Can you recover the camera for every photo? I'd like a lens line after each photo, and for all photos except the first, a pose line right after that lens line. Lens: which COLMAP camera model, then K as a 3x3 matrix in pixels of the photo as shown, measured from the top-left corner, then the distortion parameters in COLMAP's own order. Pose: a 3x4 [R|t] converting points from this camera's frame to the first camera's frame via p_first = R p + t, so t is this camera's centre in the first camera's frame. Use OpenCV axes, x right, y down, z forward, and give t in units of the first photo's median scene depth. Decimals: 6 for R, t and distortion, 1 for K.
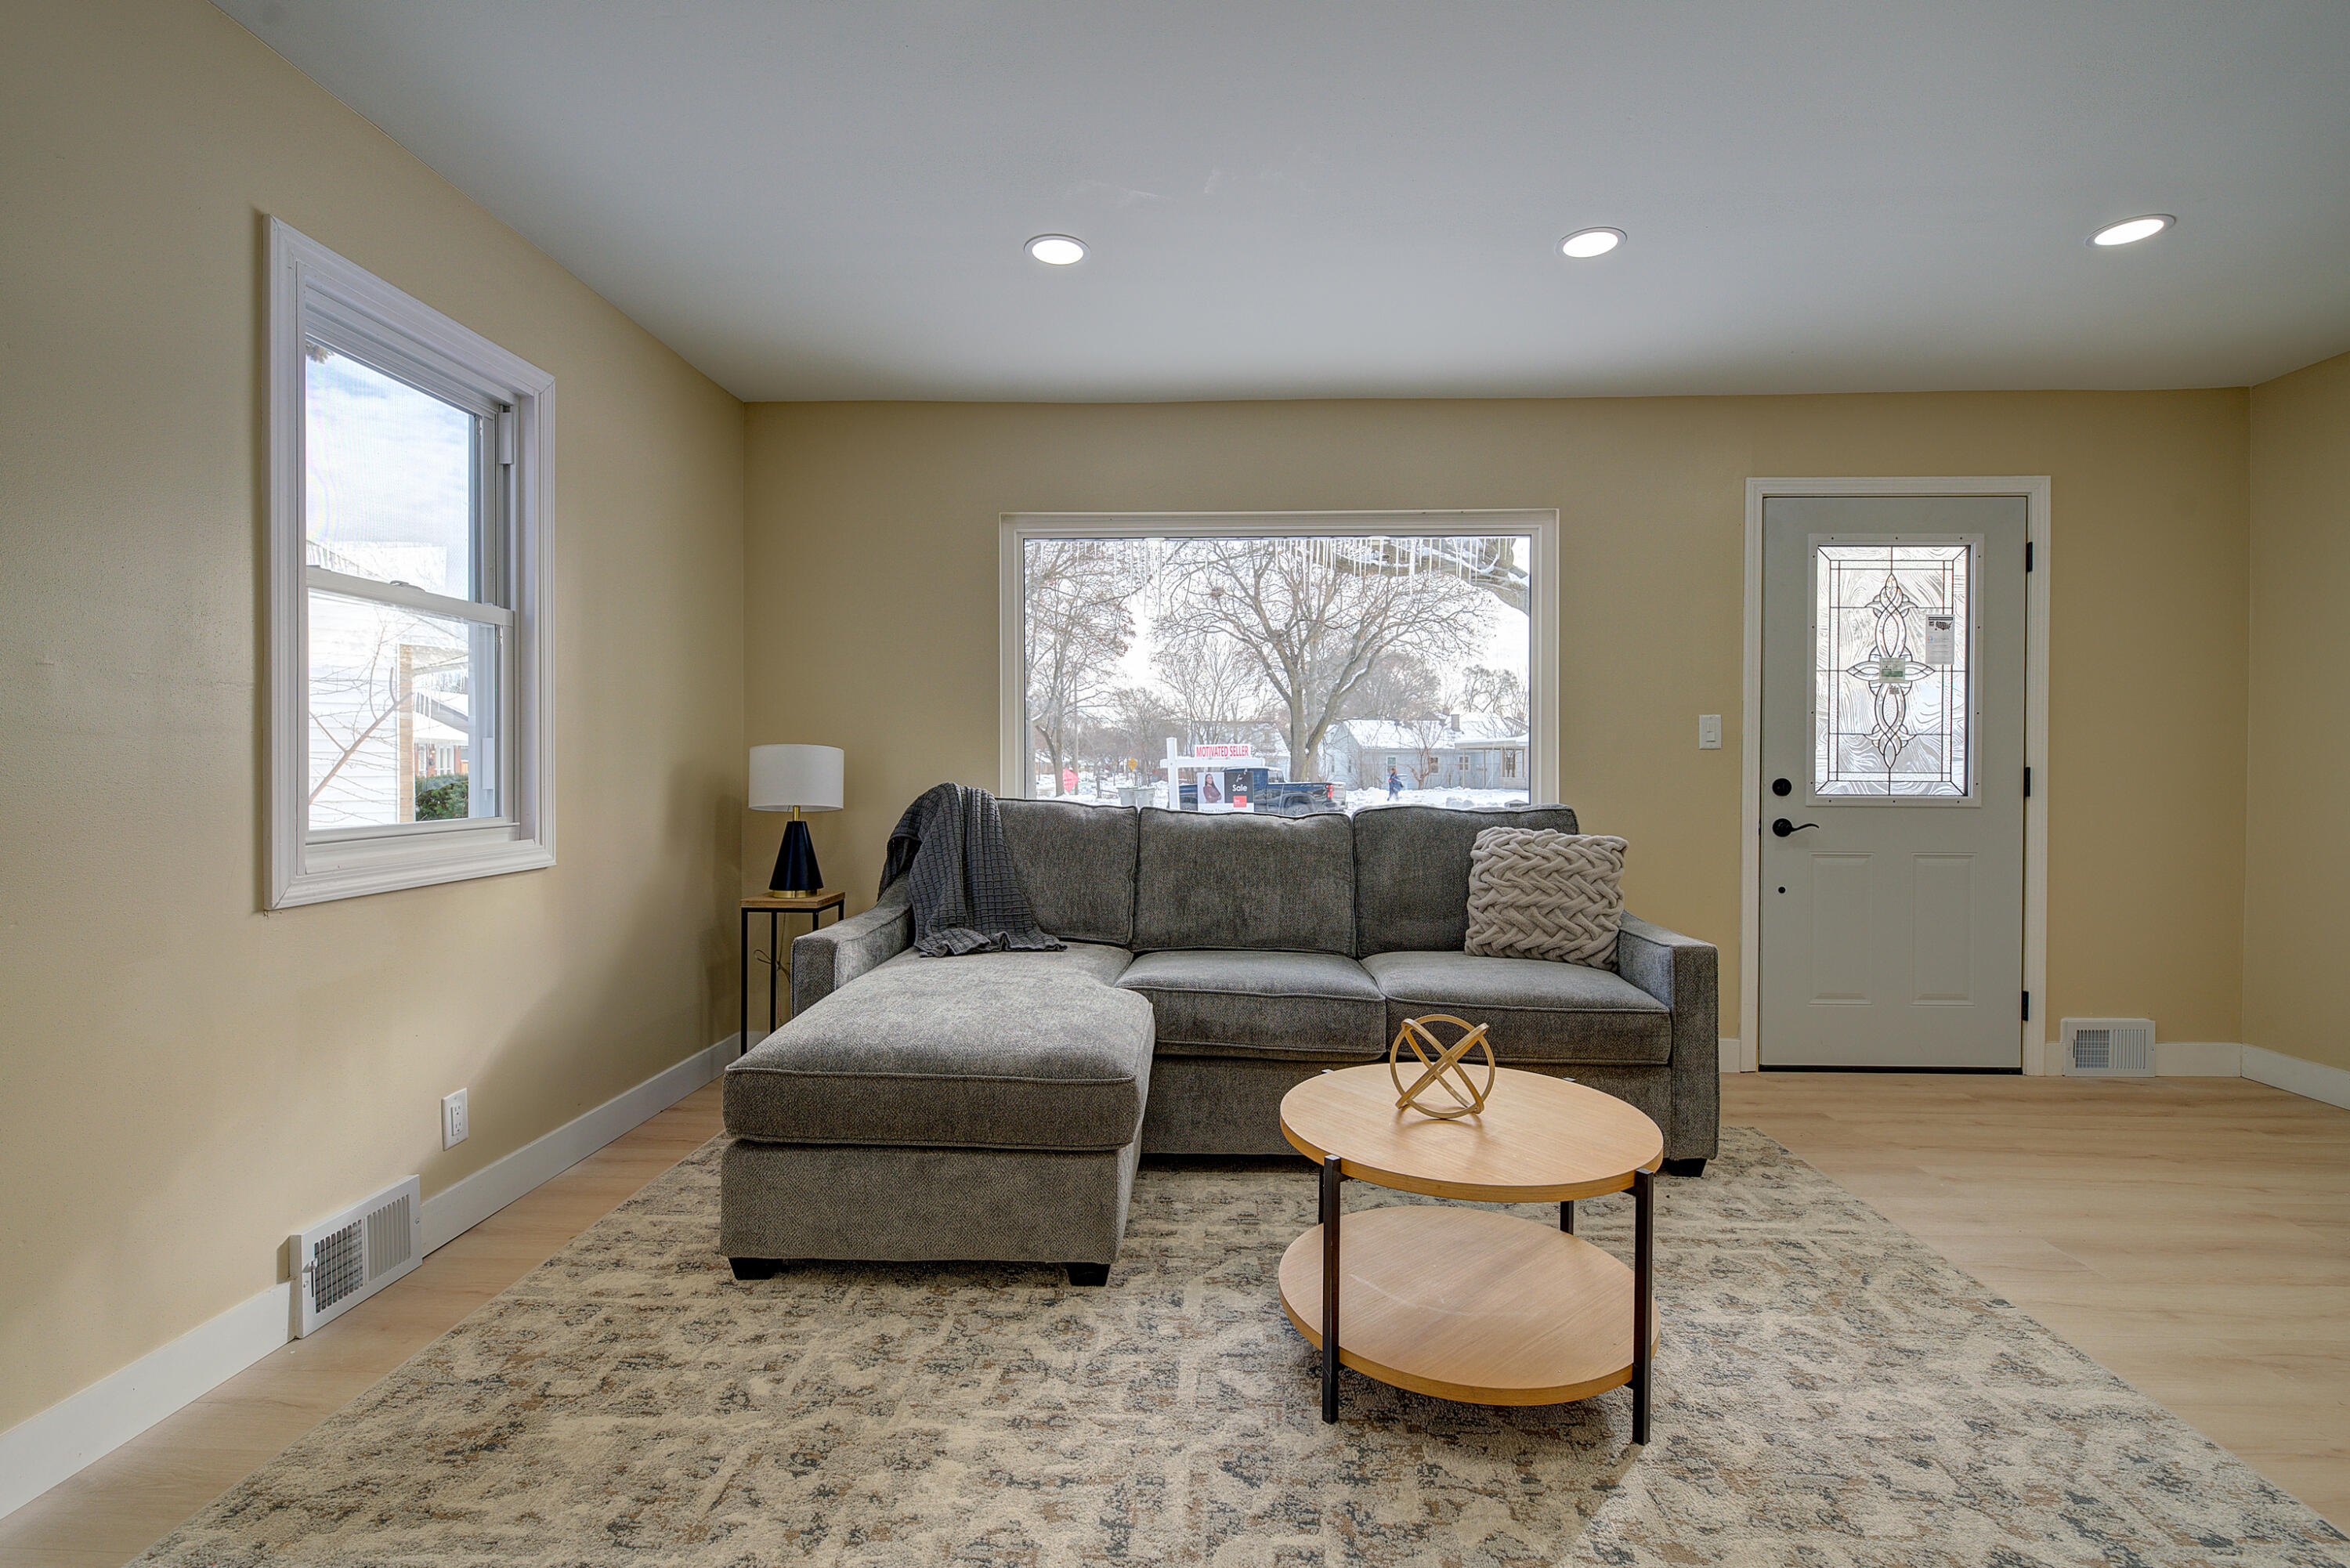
lens RADIAL K [[1067.8, 0, 1179.8], [0, 1067.8, 771.2], [0, 0, 1]] dist [0.001683, -0.000533]
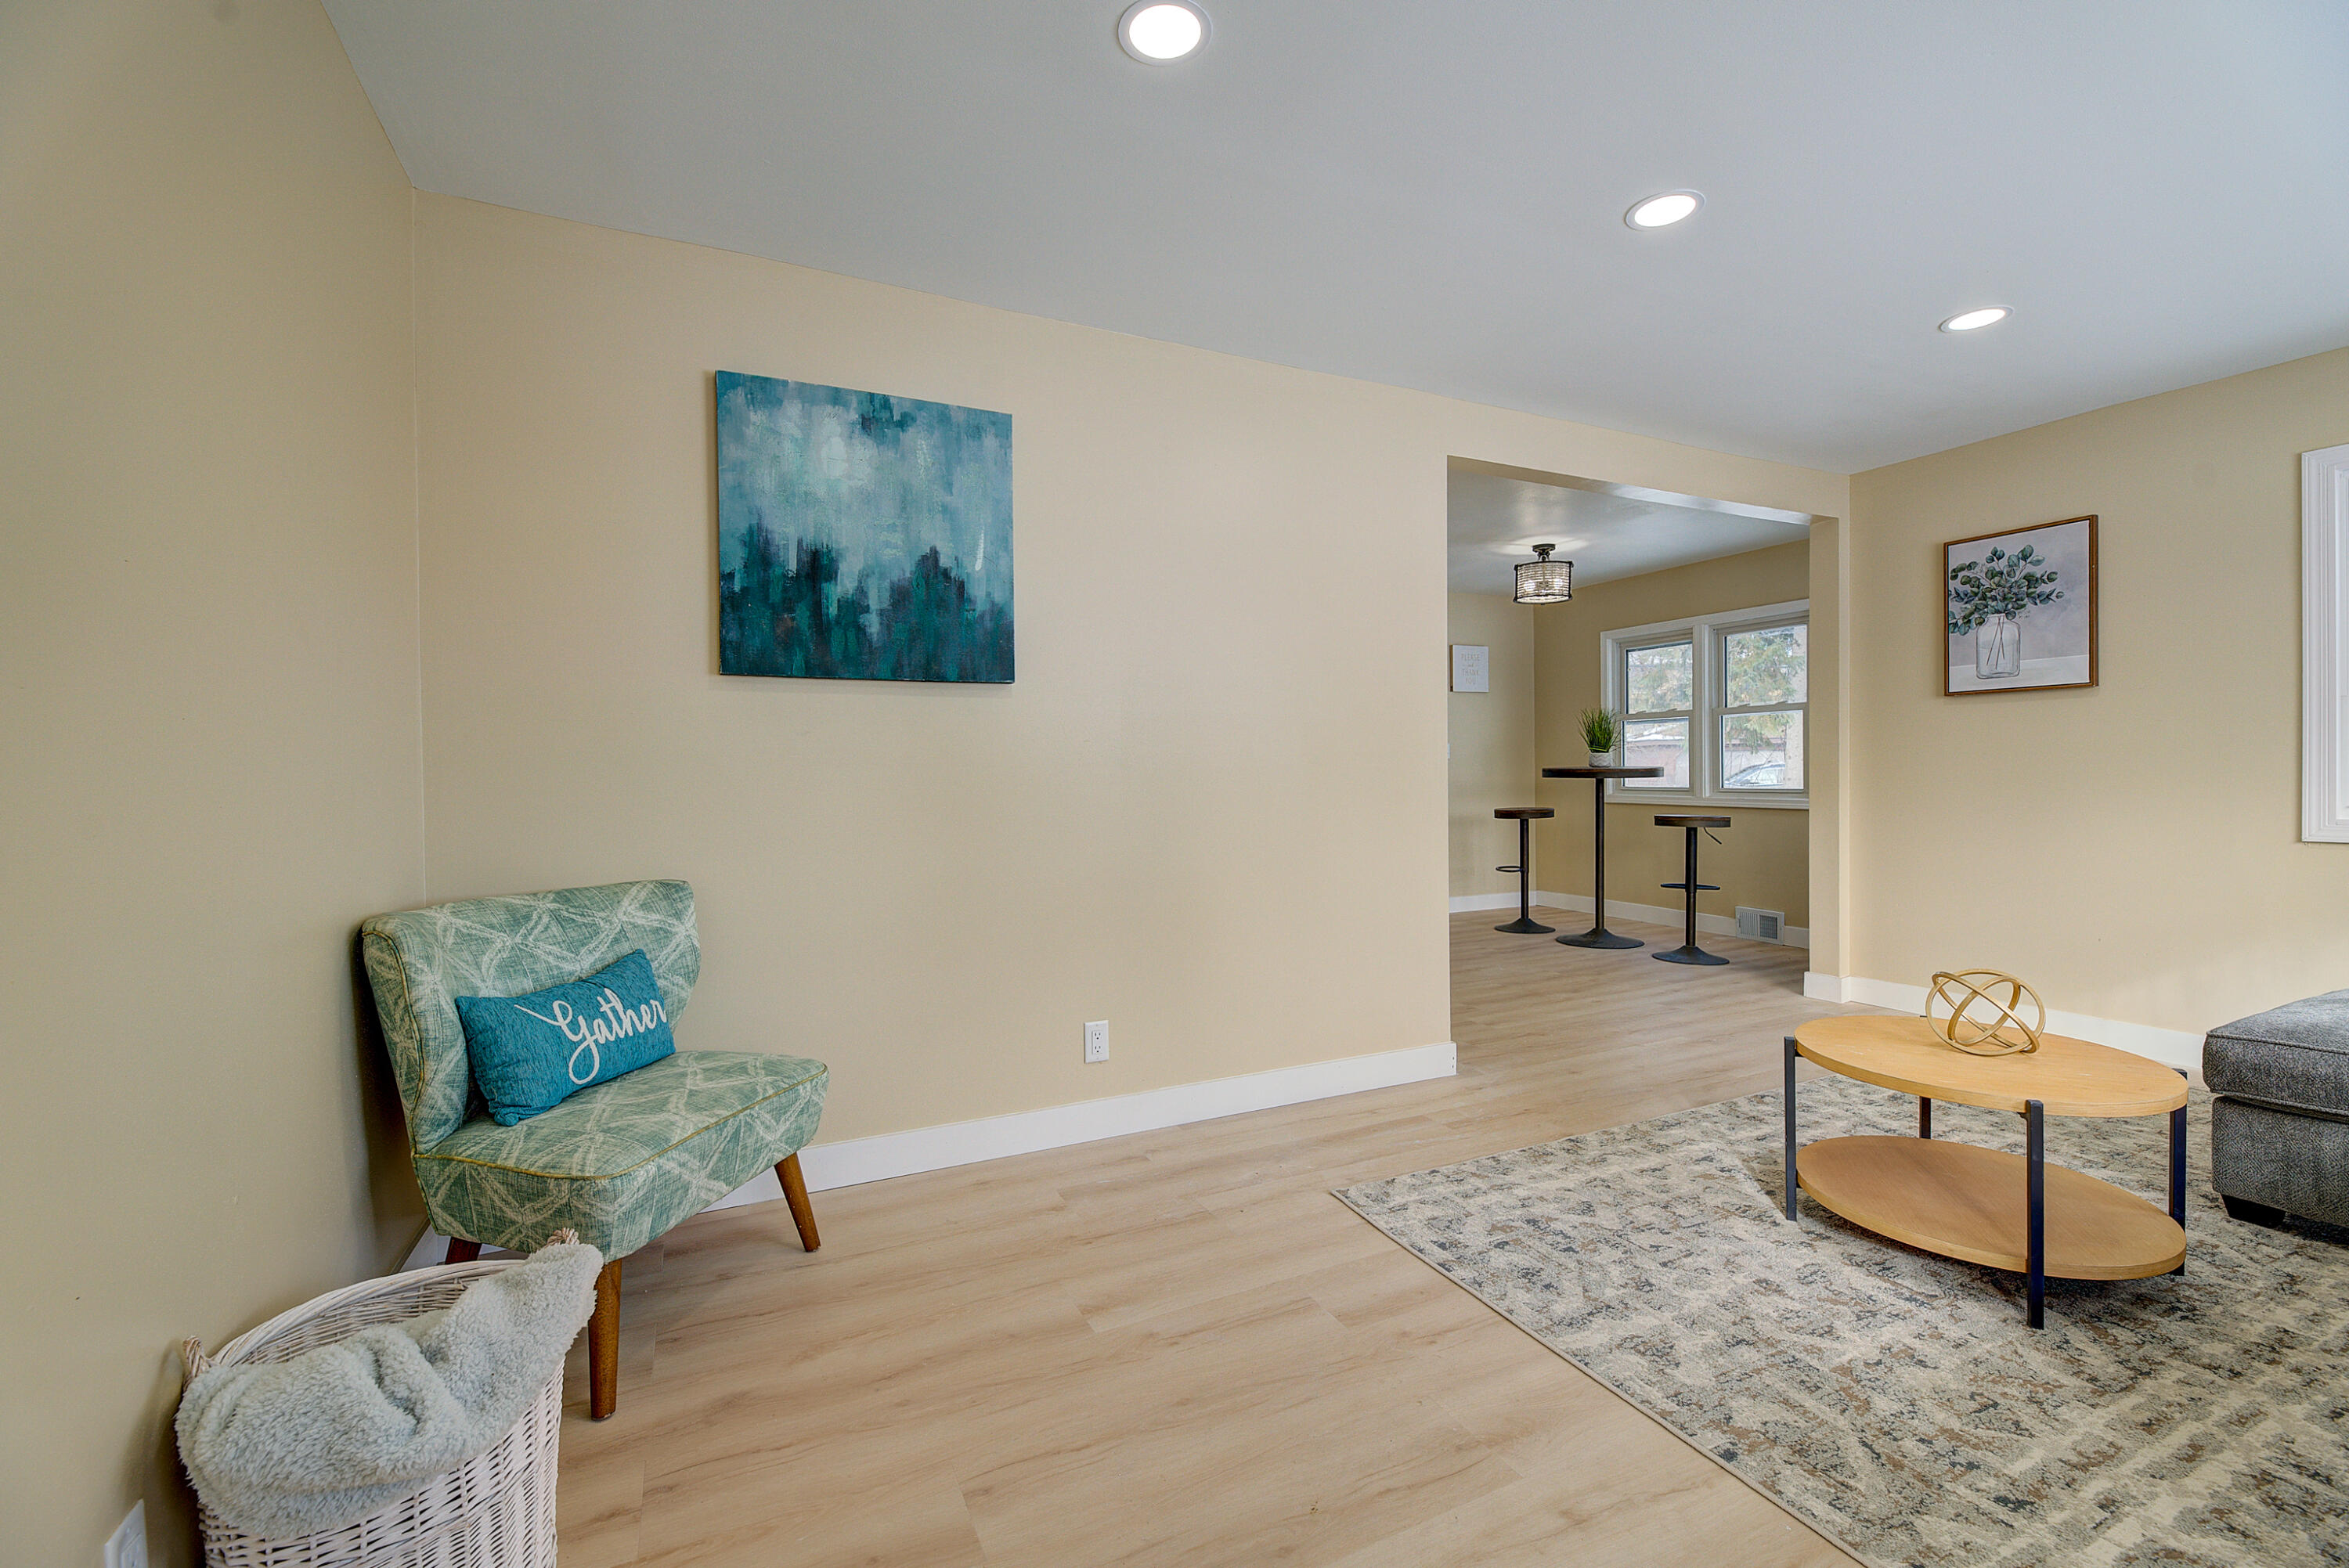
lens RADIAL K [[972.5, 0, 1174.9], [0, 972.5, 779.0], [0, 0, 1]] dist [-0.000984, -0.000151]
pose [[-0.885576, 0.007889, -0.464428, 1.756644], [0.001221, 0.999892, 0.014657, -0.001419], [0.464494, 0.012413, -0.885490, 1.739934]]
